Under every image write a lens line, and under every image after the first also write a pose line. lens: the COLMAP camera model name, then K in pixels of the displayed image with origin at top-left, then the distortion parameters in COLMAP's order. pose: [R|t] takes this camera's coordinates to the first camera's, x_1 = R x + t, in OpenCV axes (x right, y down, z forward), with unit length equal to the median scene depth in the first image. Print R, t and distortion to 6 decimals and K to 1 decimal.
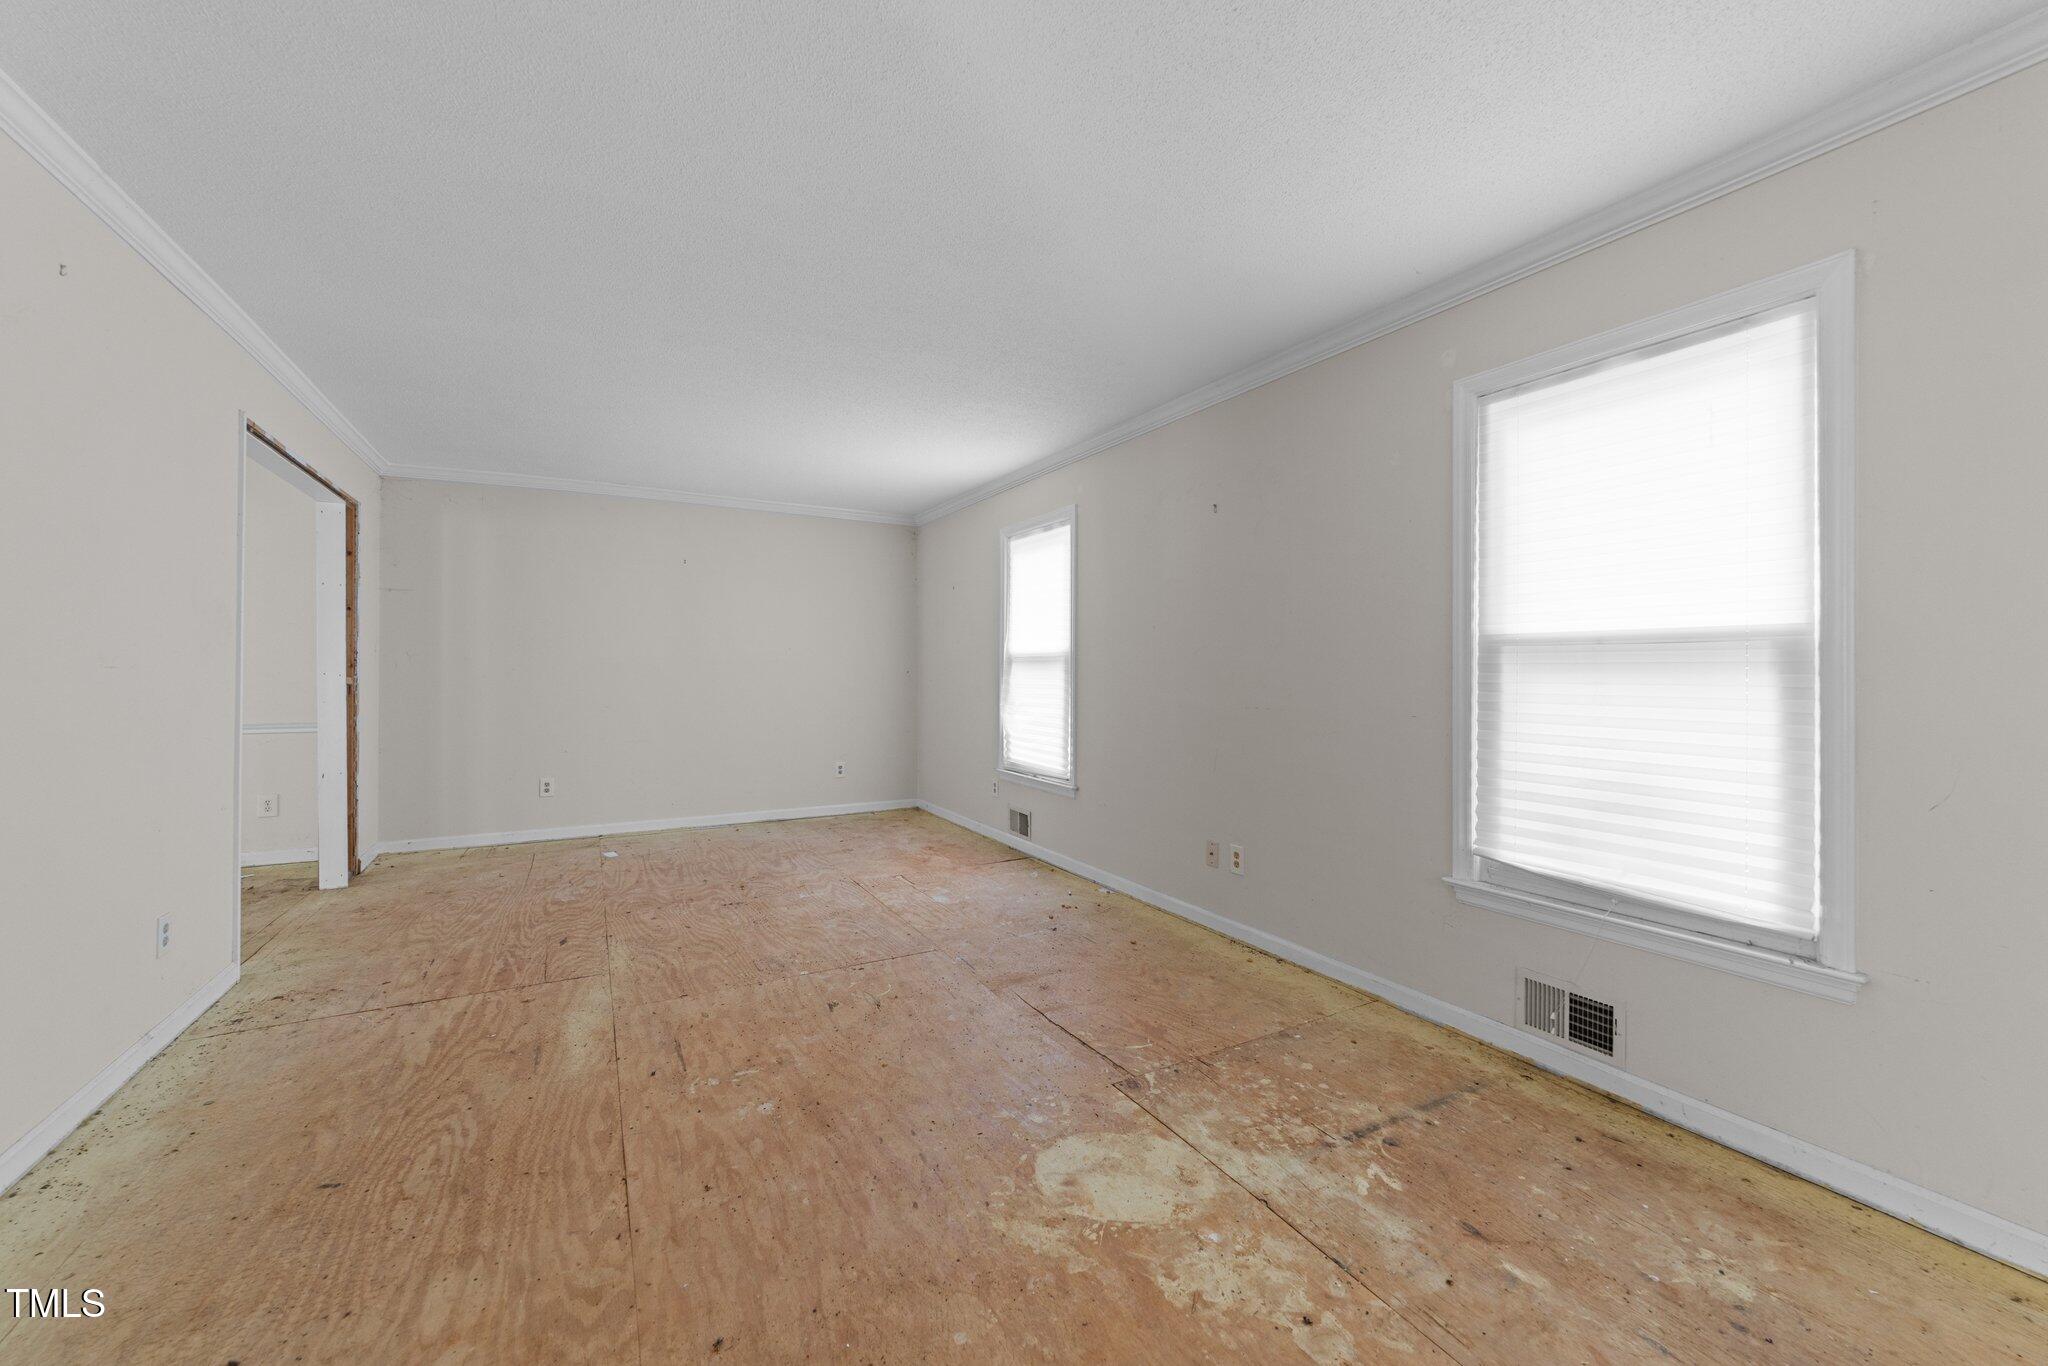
lens RADIAL K [[788.4, 0, 1023.3], [0, 788.4, 671.6], [0, 0, 1]] dist [-0.007448, 0.002969]
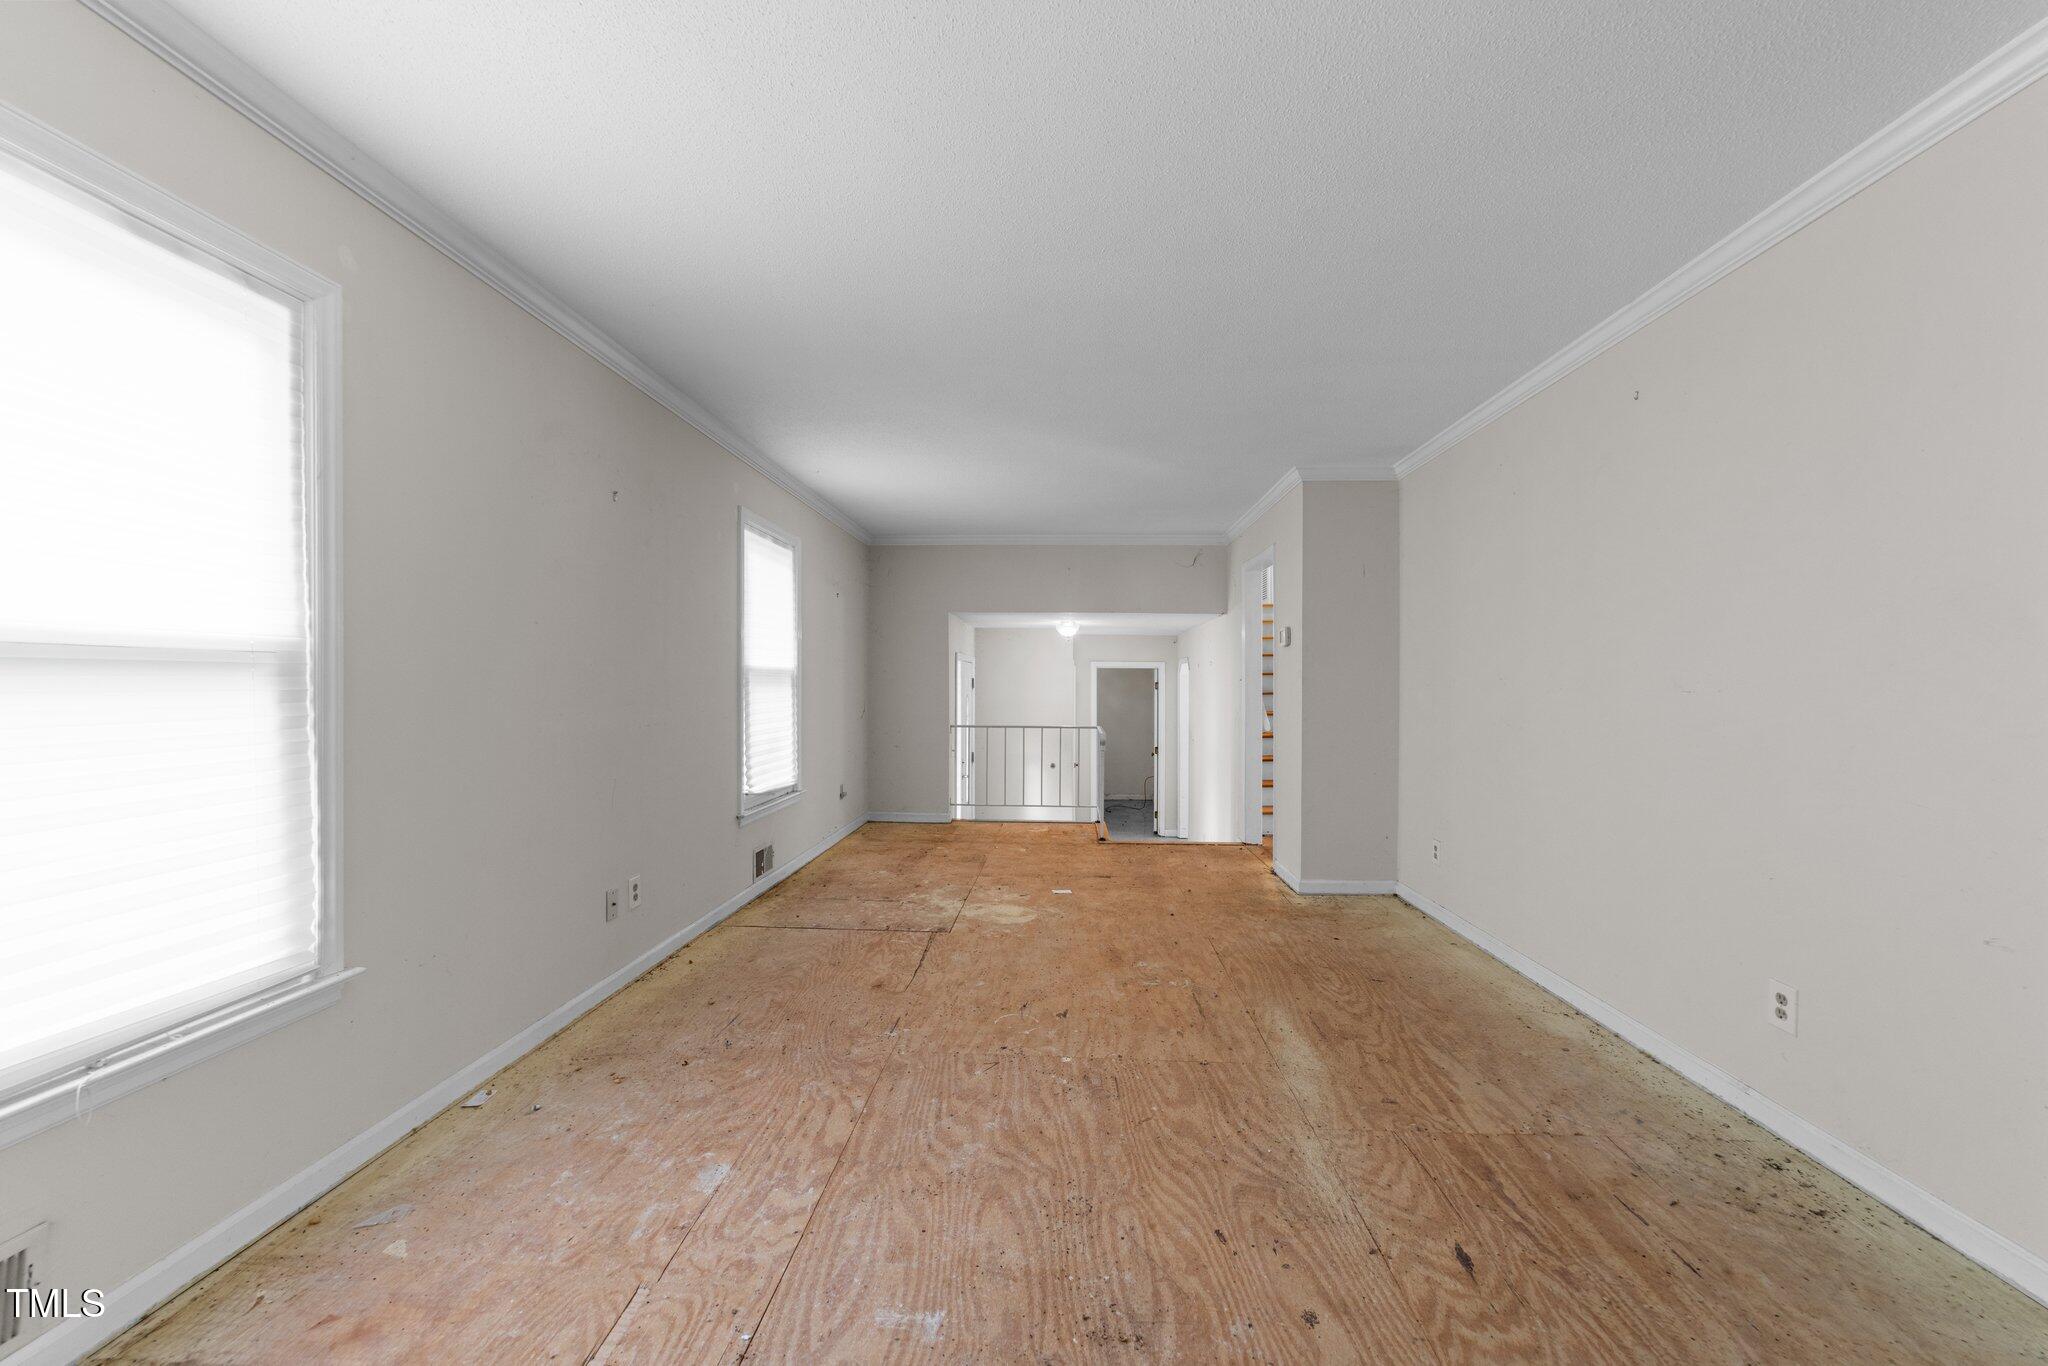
lens RADIAL K [[788.4, 0, 1024.2], [0, 788.4, 688.4], [0, 0, 1]] dist [-0.007448, 0.002969]
pose [[-0.843995, -0.008305, 0.536287, -0.776830], [-0.004956, 0.999958, 0.007686, -0.011186], [-0.536328, 0.003829, -0.844001, 1.966093]]
